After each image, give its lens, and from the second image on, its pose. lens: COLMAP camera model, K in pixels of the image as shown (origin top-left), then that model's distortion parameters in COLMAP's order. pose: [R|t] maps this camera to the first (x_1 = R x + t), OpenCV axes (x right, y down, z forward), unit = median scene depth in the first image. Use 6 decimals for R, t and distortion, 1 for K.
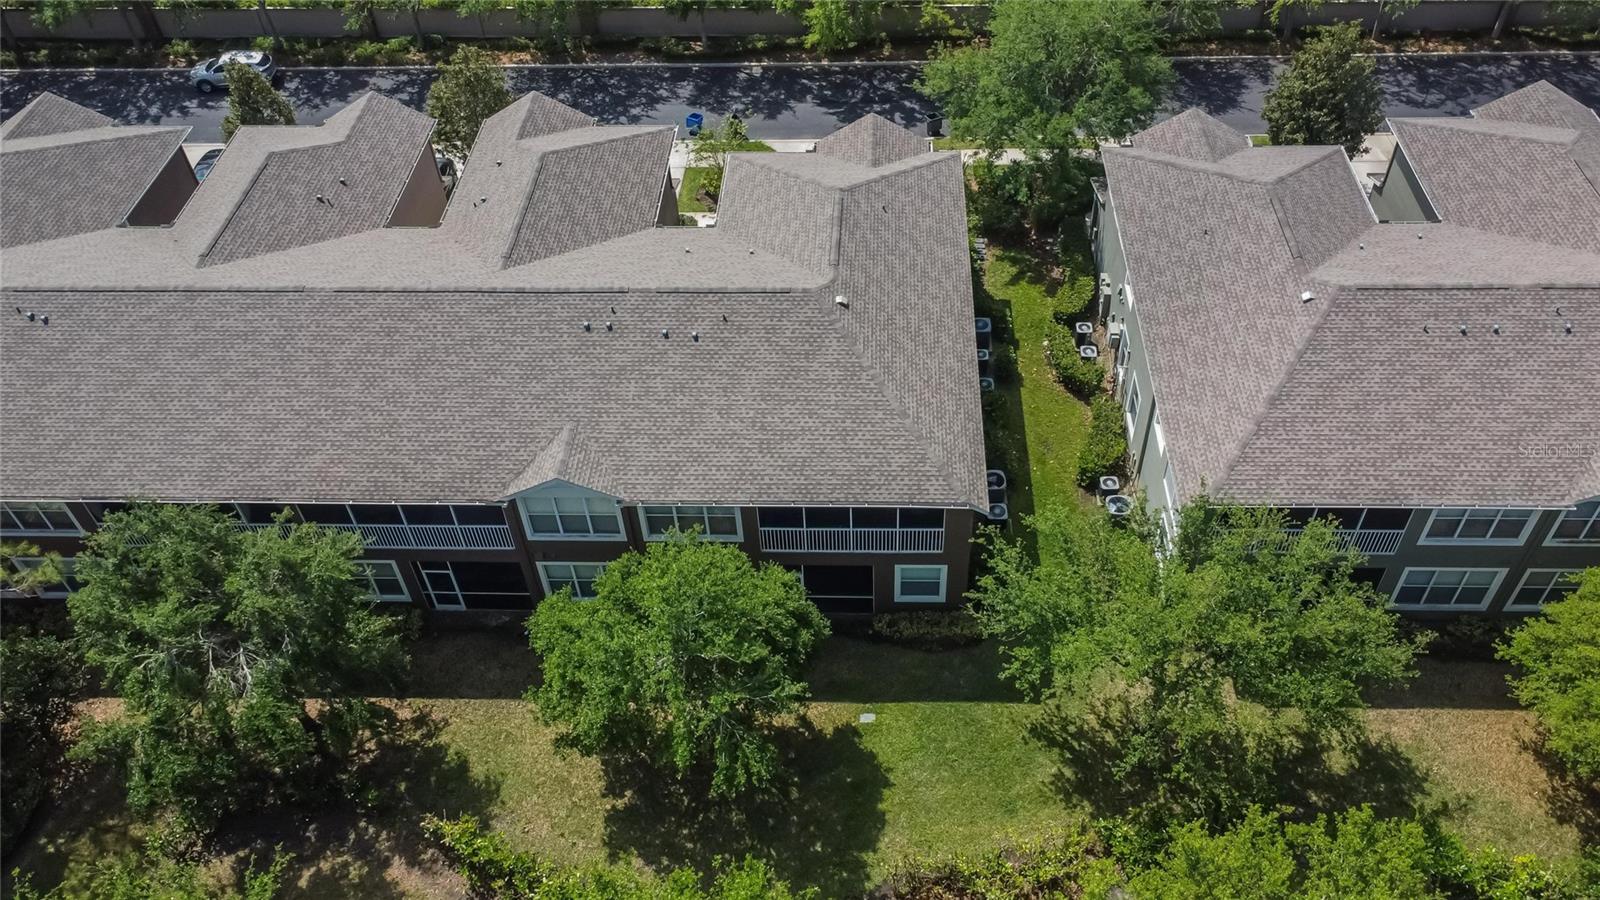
lens RADIAL K [[1223.4, 0, 824.1], [0, 1223.4, 474.2], [0, 0, 1]] dist [0.013286, 0.003999]
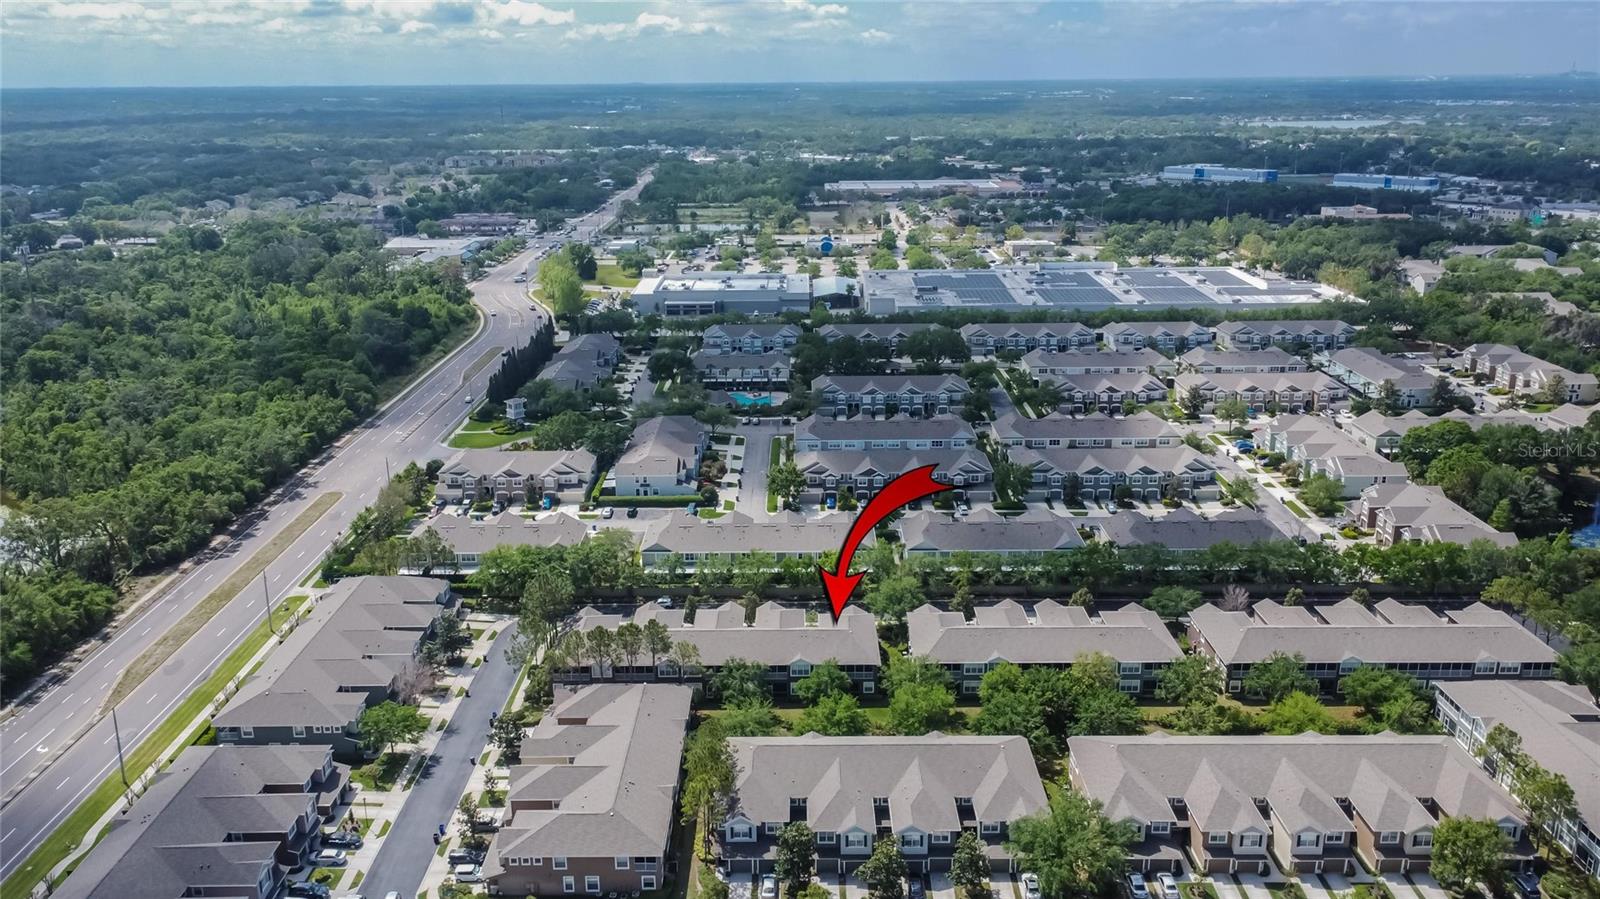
lens RADIAL K [[1223.4, 0, 770.2], [0, 1223.4, 512.3], [0, 0, 1]] dist [0.013286, 0.003999]
pose [[0.999846, 0.007539, 0.015878, -0.414417], [0.000389, 0.893630, -0.448804, 1.728230], [-0.017573, 0.448741, 0.893489, -3.834611]]
